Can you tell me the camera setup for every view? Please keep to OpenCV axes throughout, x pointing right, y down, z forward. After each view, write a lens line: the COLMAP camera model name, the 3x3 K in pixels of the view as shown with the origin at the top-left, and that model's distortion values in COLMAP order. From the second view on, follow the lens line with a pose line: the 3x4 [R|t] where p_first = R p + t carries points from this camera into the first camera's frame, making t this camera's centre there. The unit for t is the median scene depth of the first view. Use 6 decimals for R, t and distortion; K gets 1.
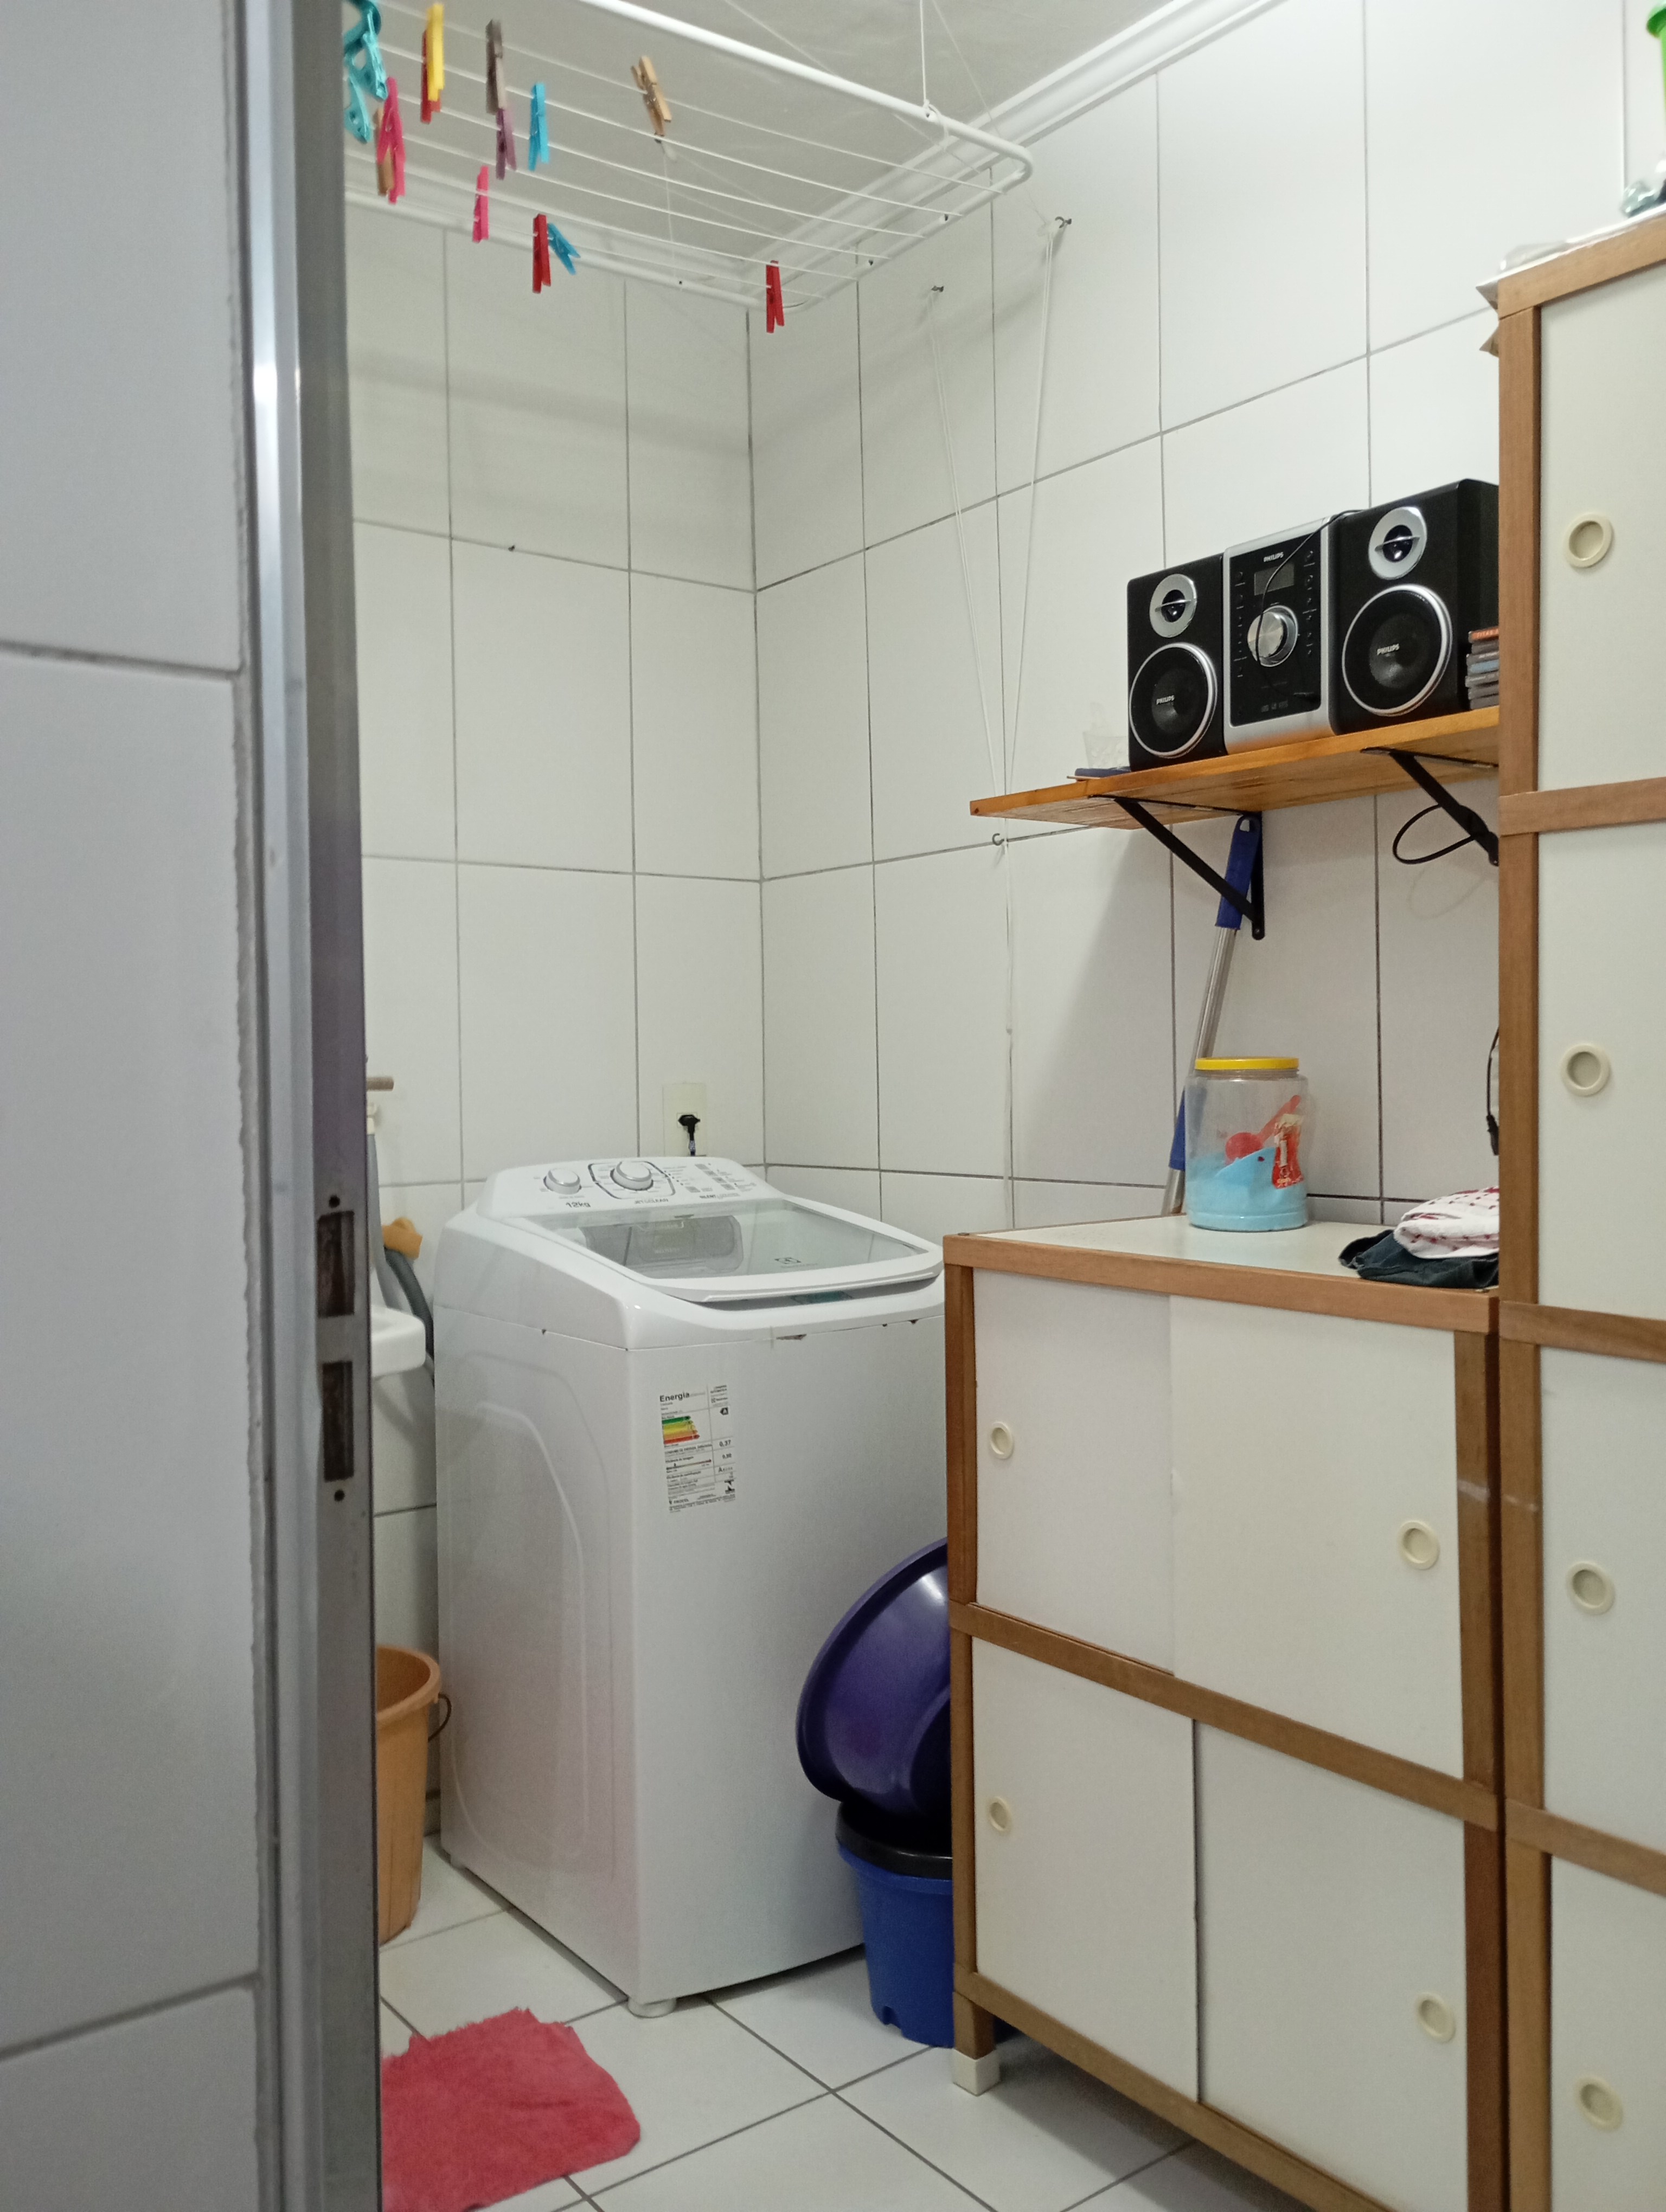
lens RADIAL K [[1830.3, 0, 833.0], [0, 1830.3, 1106.0], [0, 0, 1]] dist [0.093477, -0.137685]
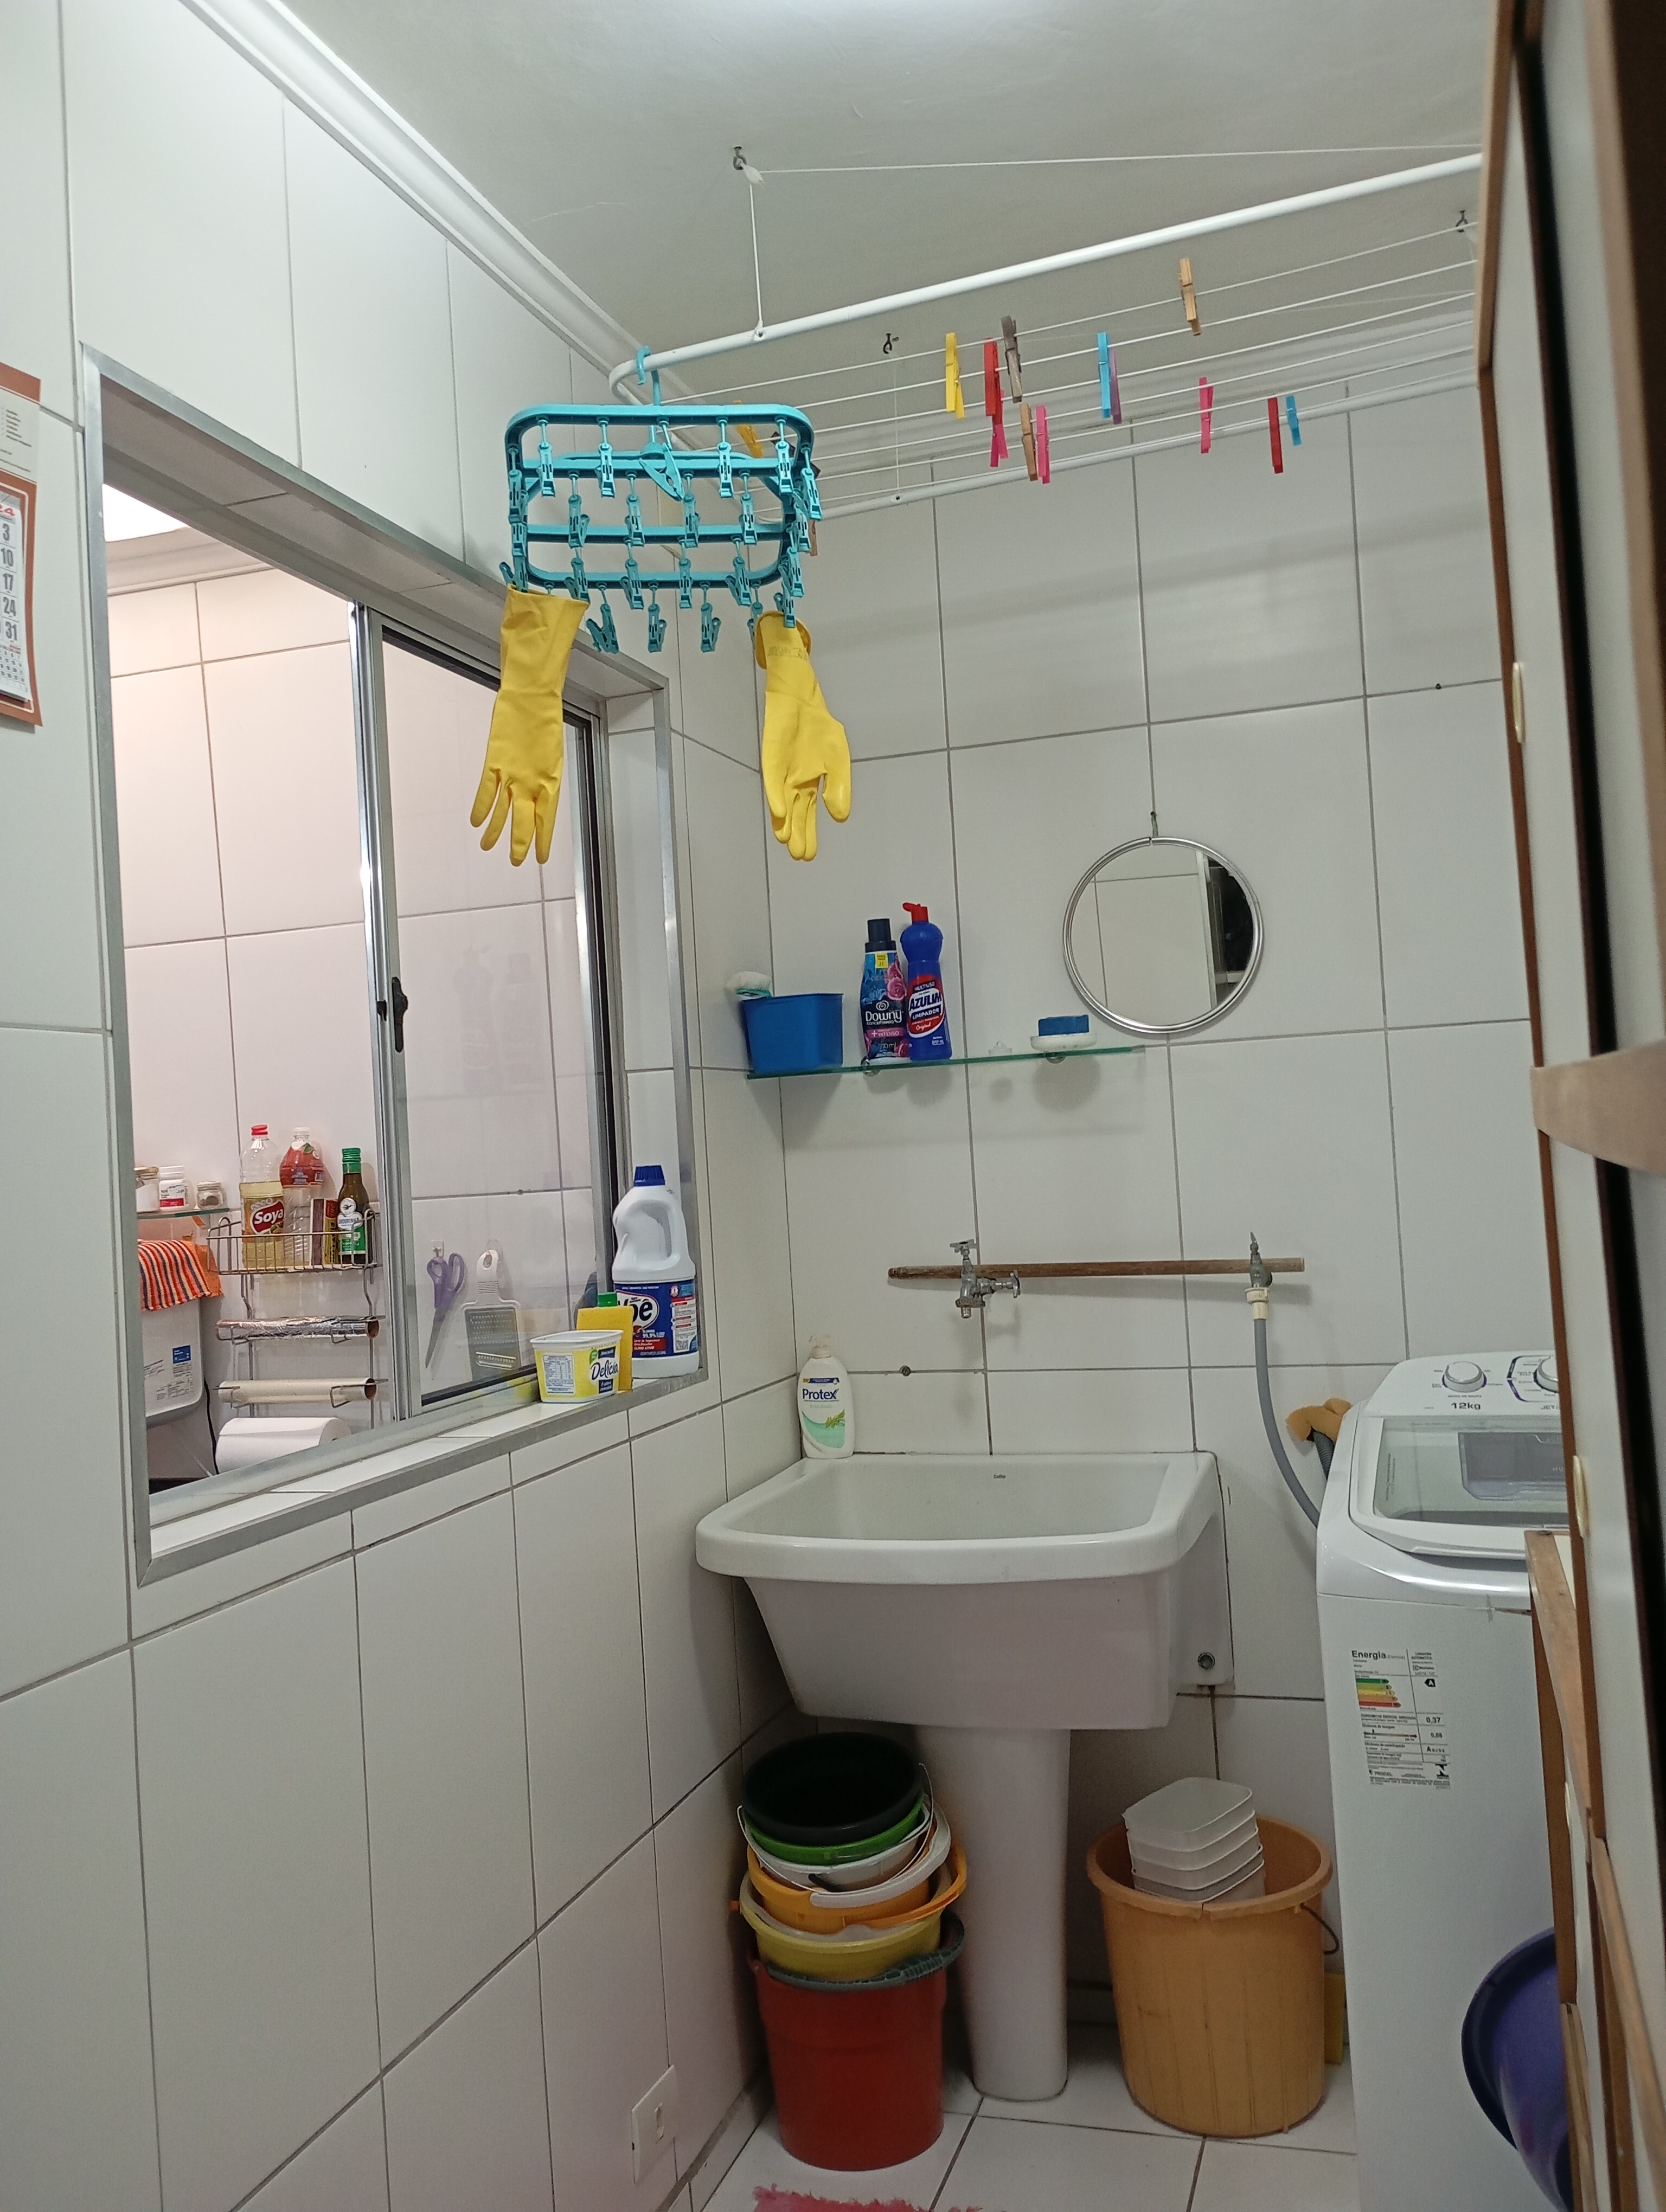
lens RADIAL K [[1830.3, 0, 833.0], [0, 1830.3, 1106.0], [0, 0, 1]] dist [0.093477, -0.137685]
pose [[0.563545, -0.040912, -0.825072, 0.522225], [0.032485, 0.999098, -0.027354, -0.093360], [0.825446, -0.011387, 0.564366, 0.271569]]
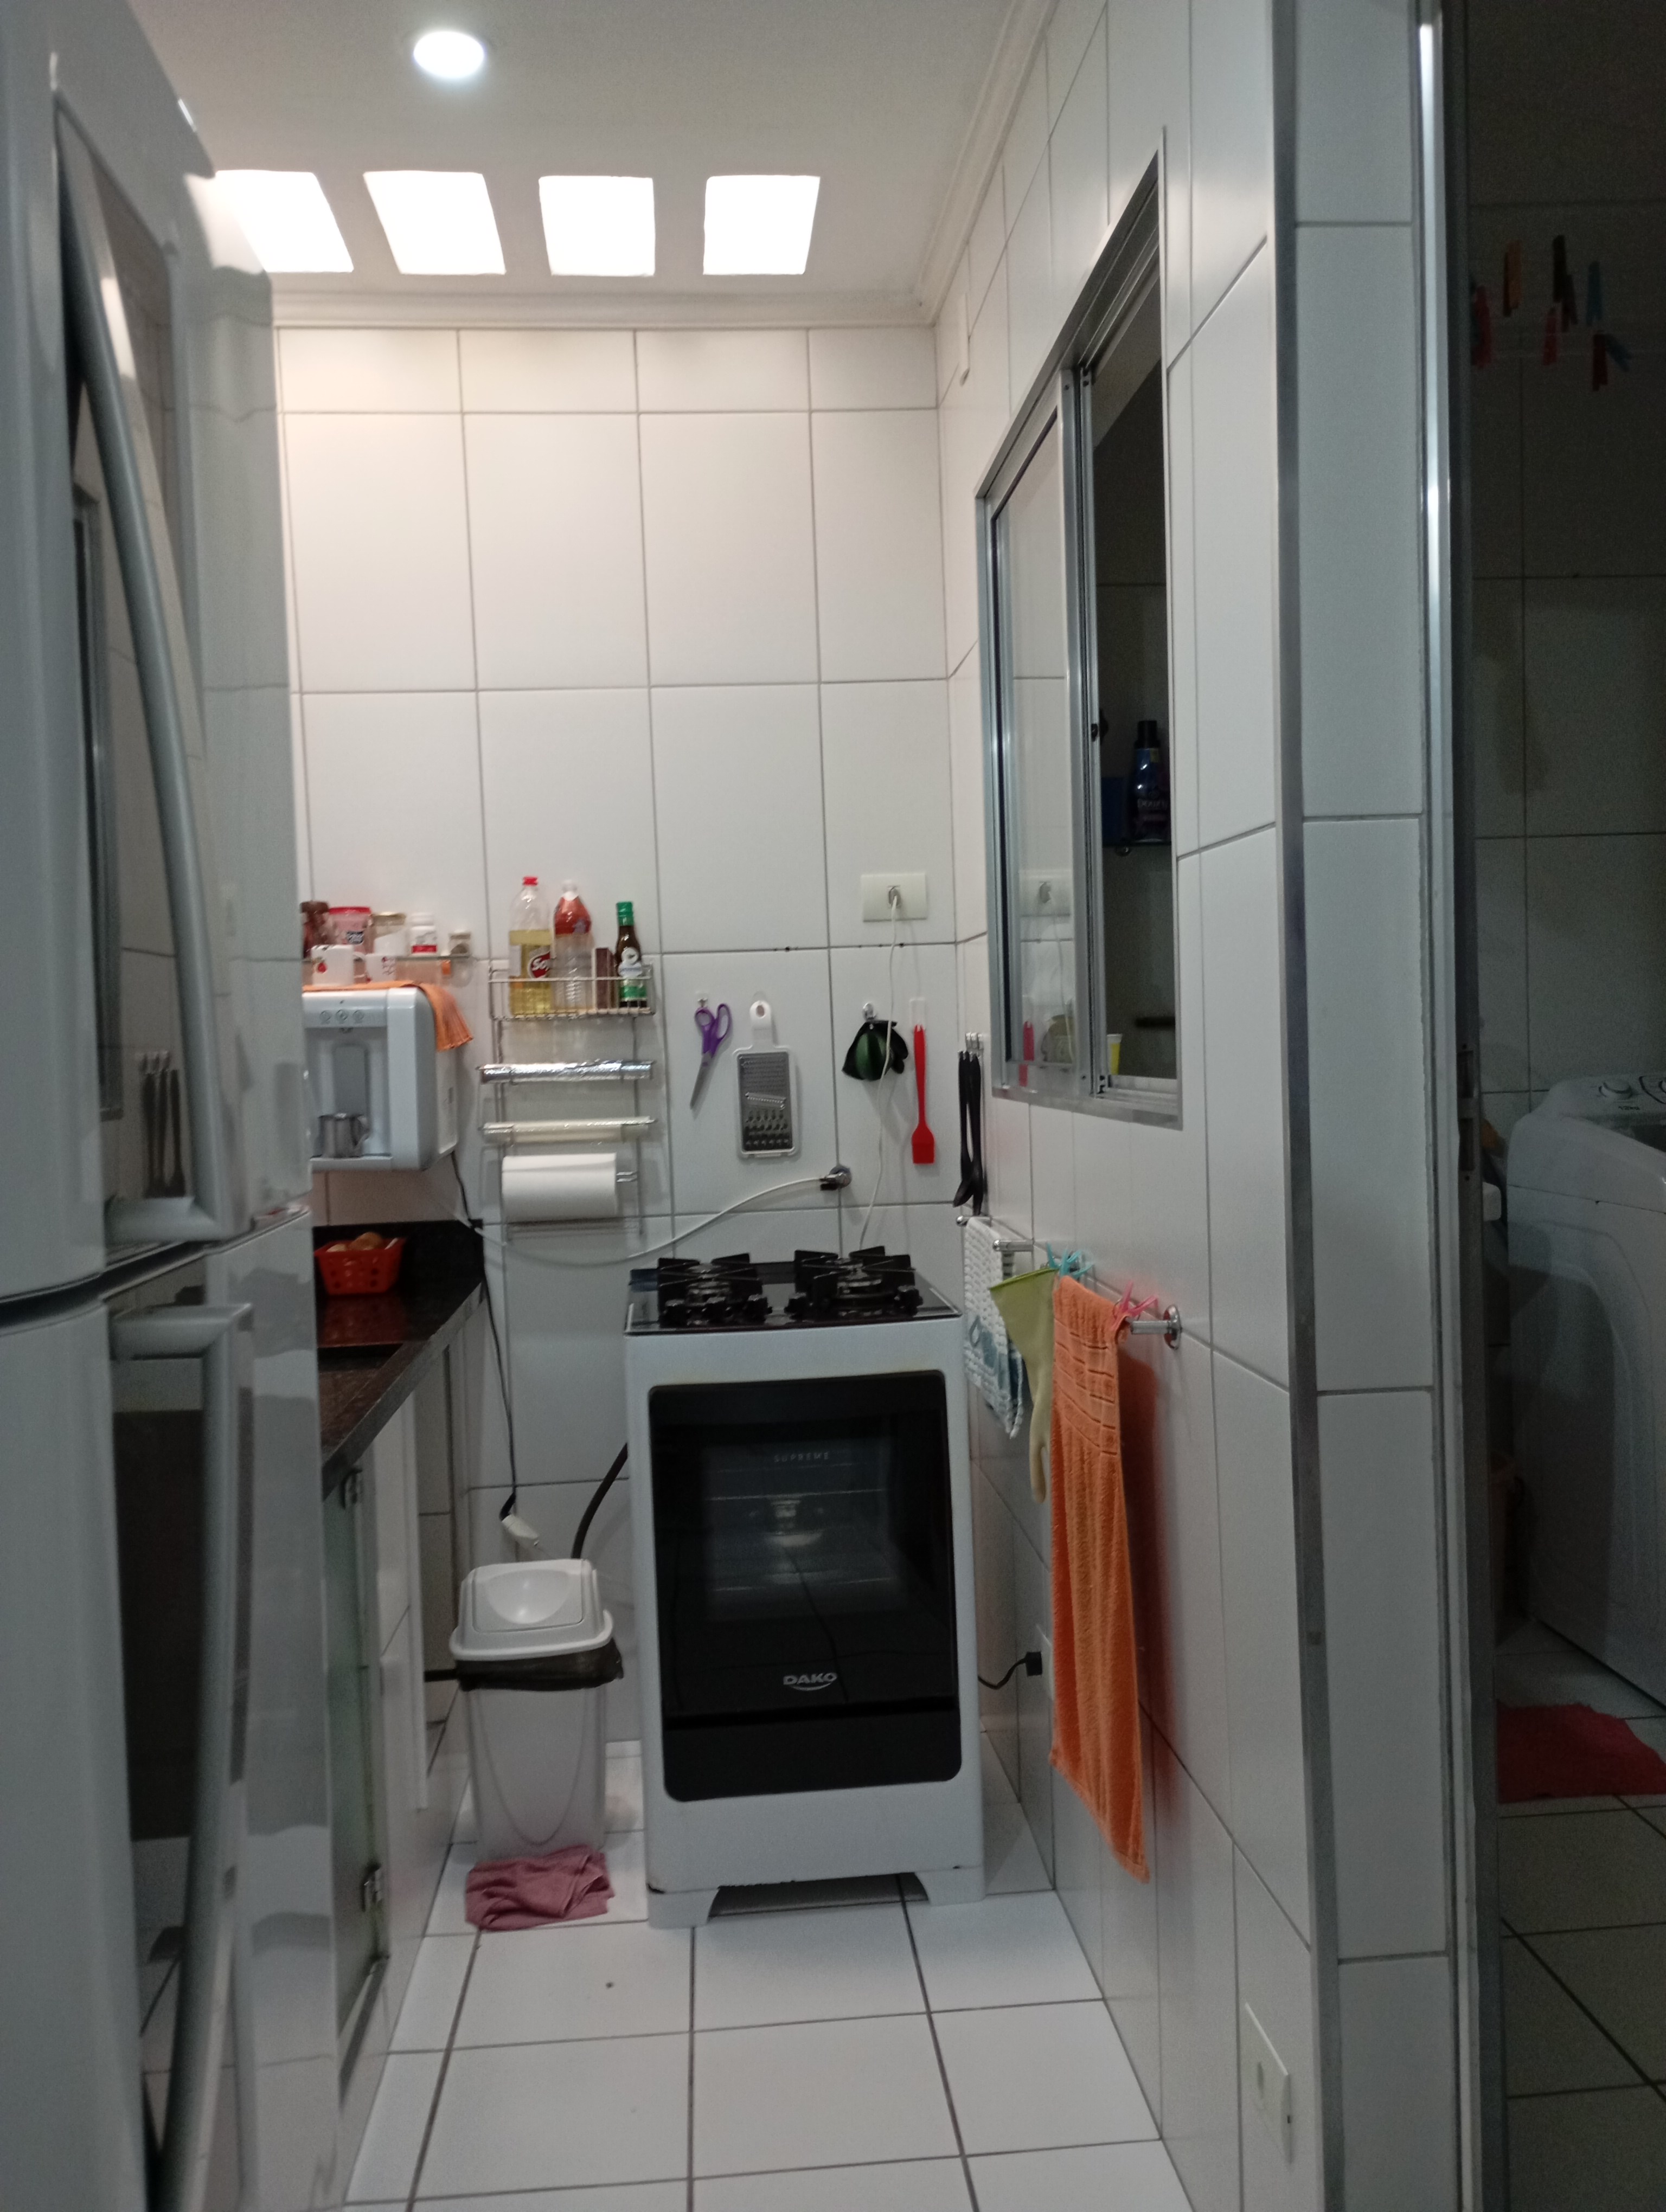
lens RADIAL K [[1830.3, 0, 833.0], [0, 1830.3, 1106.0], [0, 0, 1]] dist [0.093477, -0.137685]
pose [[0.846190, 0.002989, -0.532873, 0.086214], [0.011702, 0.999639, 0.024190, 0.019162], [0.532753, -0.026705, 0.845850, -0.408370]]
